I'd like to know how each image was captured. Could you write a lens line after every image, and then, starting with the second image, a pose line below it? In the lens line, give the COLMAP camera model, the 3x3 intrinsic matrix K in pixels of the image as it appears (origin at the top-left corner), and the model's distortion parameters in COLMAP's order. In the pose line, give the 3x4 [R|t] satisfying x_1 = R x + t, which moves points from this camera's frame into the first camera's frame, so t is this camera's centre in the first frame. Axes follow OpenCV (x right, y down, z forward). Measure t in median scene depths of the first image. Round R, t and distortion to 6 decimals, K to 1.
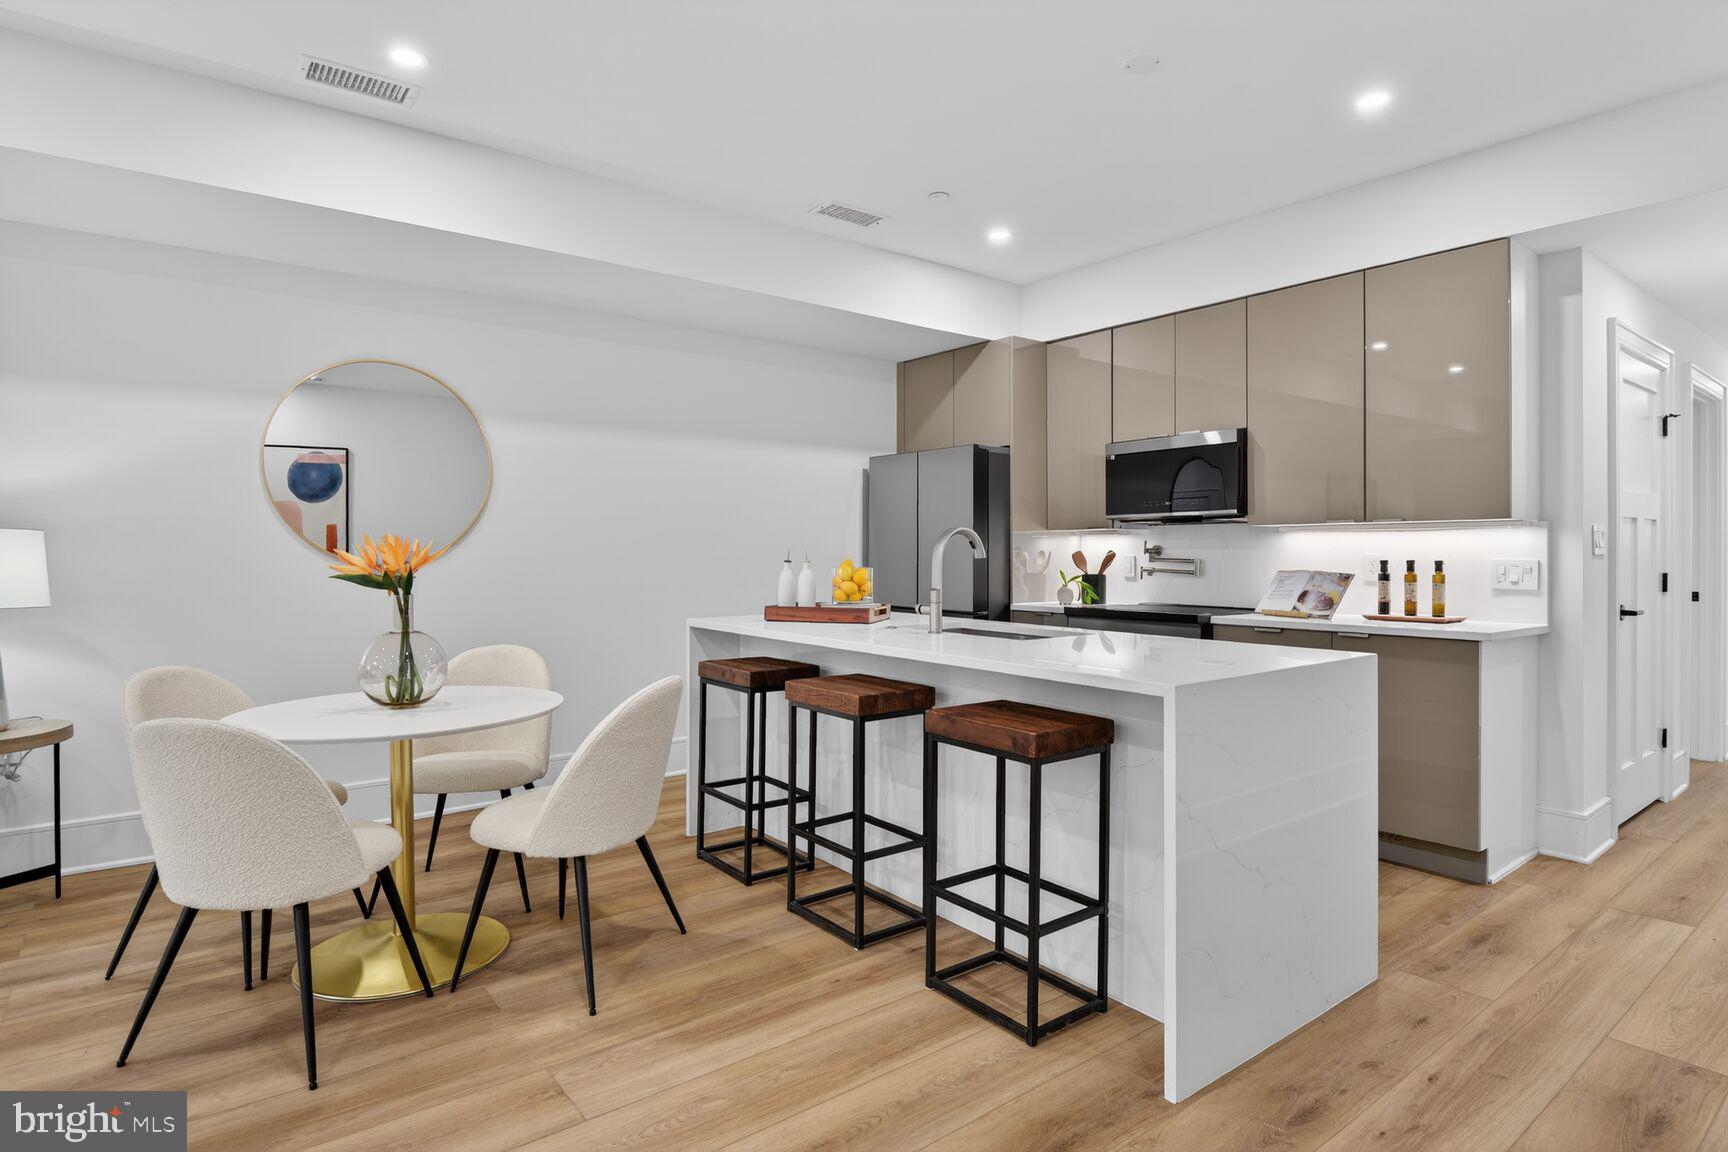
lens RADIAL K [[938.2, 0, 858.6], [0, 938.2, 547.7], [0, 0, 1]] dist [0.001611, -0.000289]
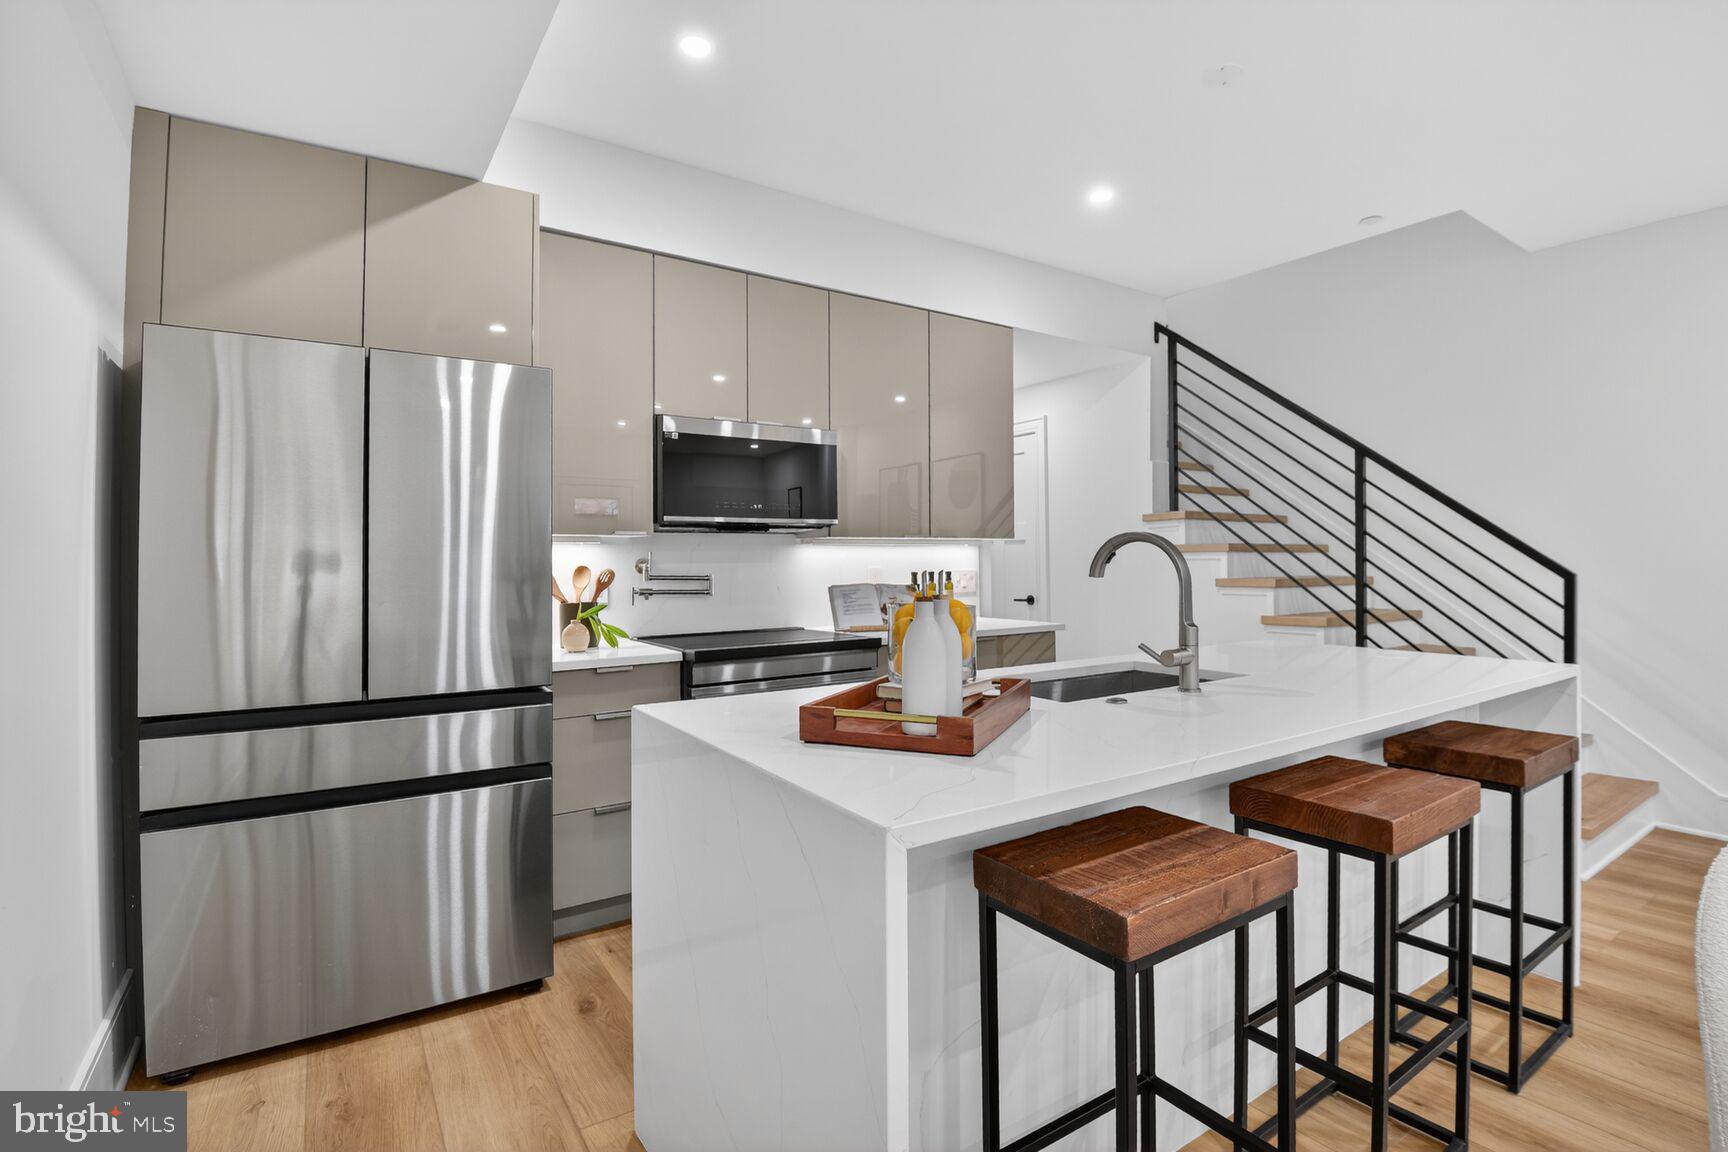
lens RADIAL K [[819.2, 0, 874.1], [0, 819.2, 563.1], [0, 0, 1]] dist [-0.019236, -0.000660]
pose [[0.071415, -0.004368, 0.997437, -0.560577], [-0.000231, 0.999990, 0.004395, -0.003119], [-0.997447, -0.000545, 0.071414, 1.313120]]
